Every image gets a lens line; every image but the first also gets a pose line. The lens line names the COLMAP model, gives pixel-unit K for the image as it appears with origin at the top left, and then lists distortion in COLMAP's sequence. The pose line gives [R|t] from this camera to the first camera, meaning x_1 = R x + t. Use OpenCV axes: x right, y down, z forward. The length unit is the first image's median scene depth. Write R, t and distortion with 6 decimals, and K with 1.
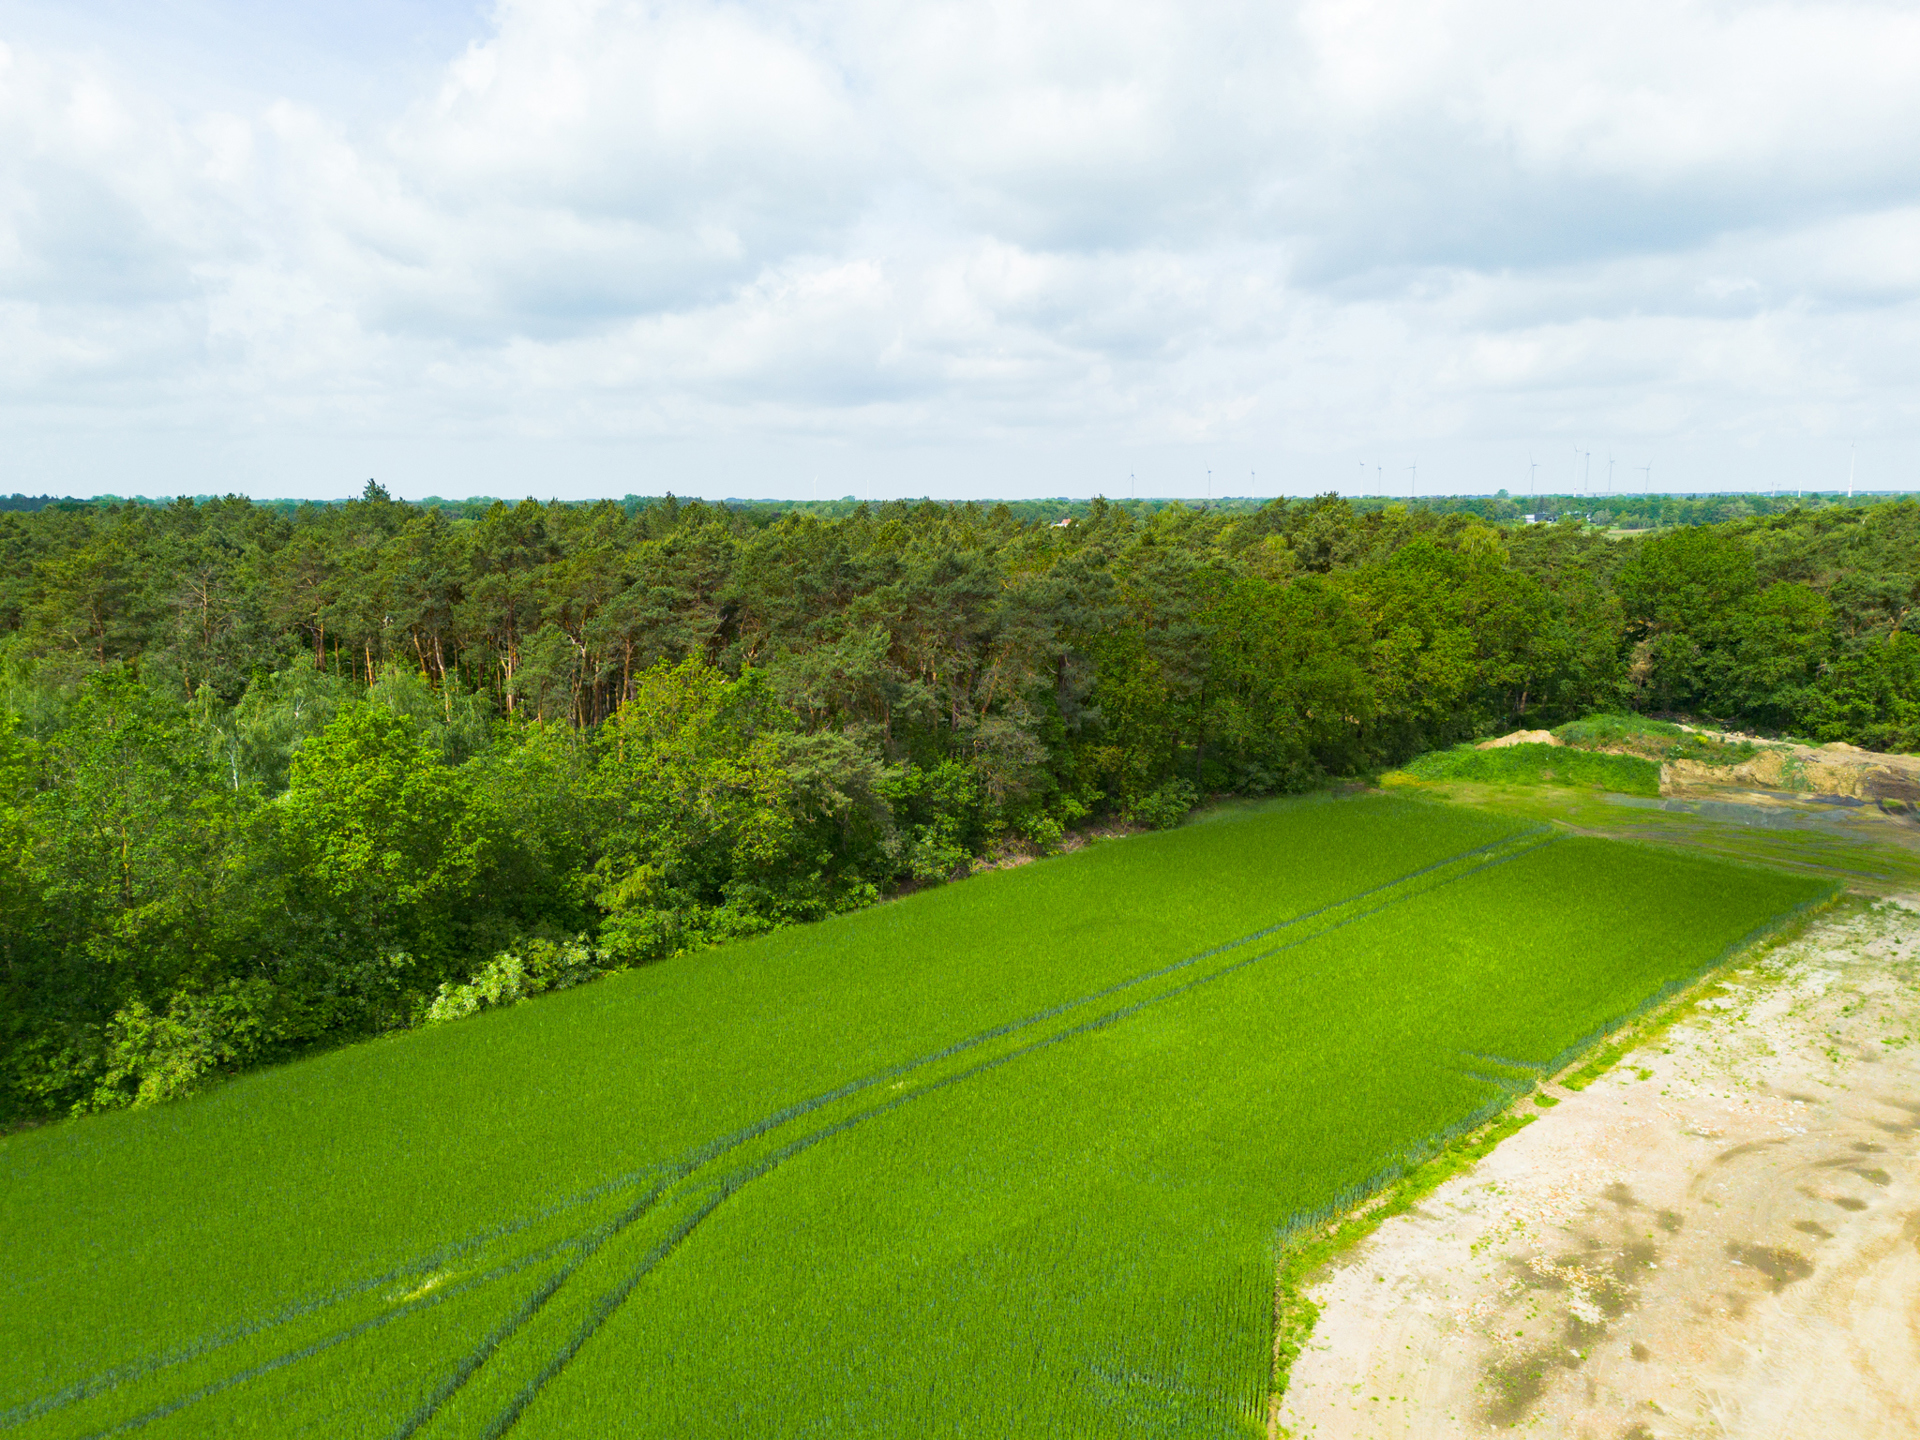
lens RADIAL K [[1358.9, 0, 952.6], [0, 1358.9, 722.2], [0, 0, 1]] dist [0.079989, -0.074316]
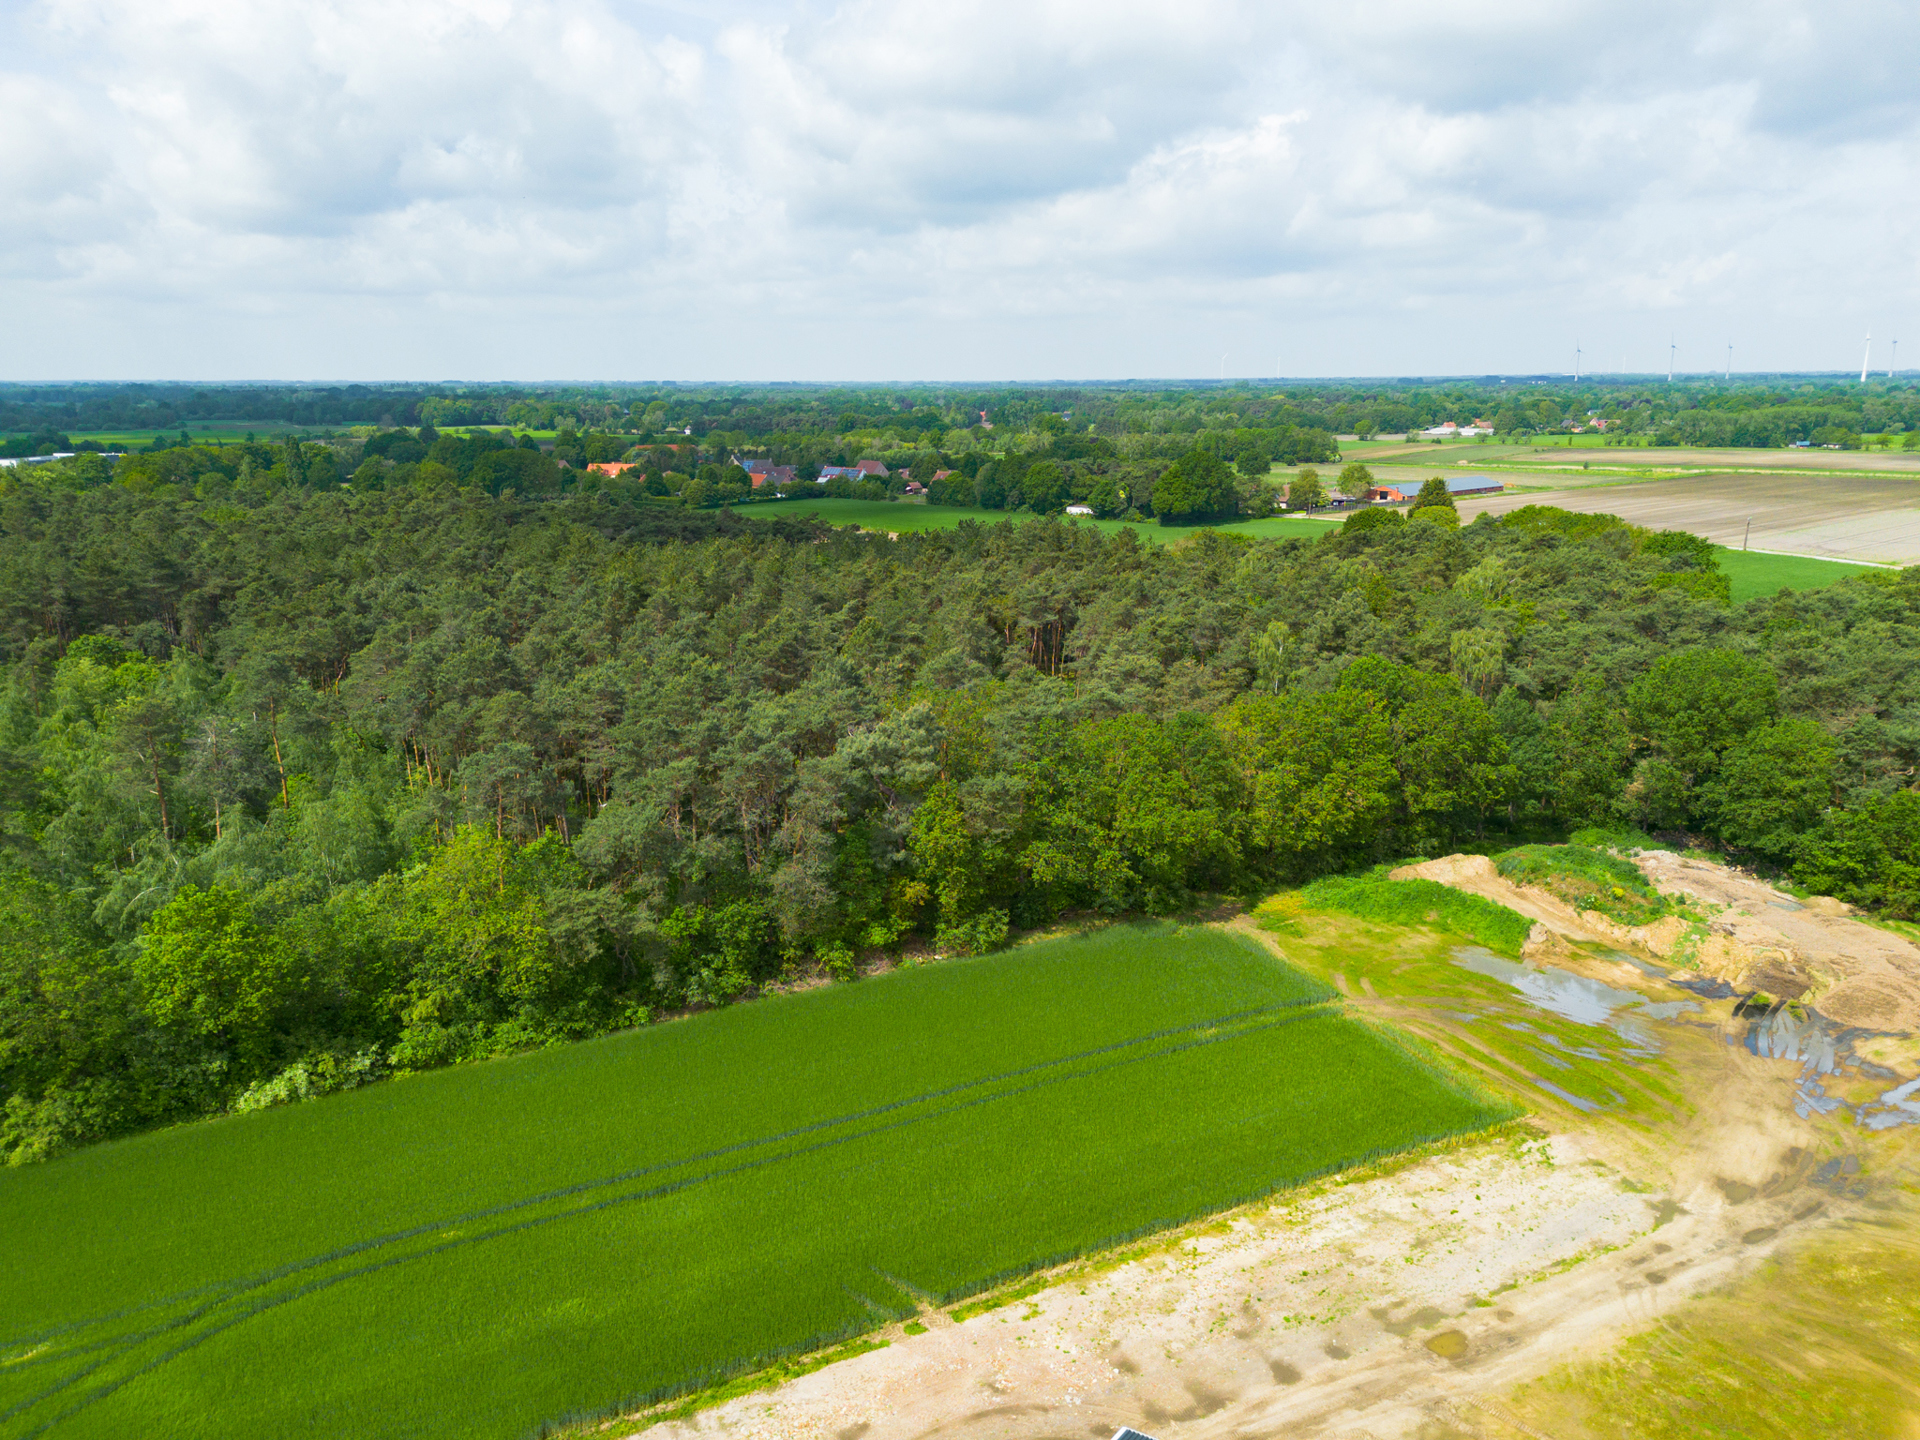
lens RADIAL K [[1358.9, 0, 952.6], [0, 1358.9, 722.2], [0, 0, 1]] dist [0.079989, -0.074316]
pose [[0.956444, 0.070390, -0.283301, 0.577751], [-0.044951, 0.994431, 0.095324, -0.287549], [0.288433, -0.078437, 0.954282, -0.092162]]
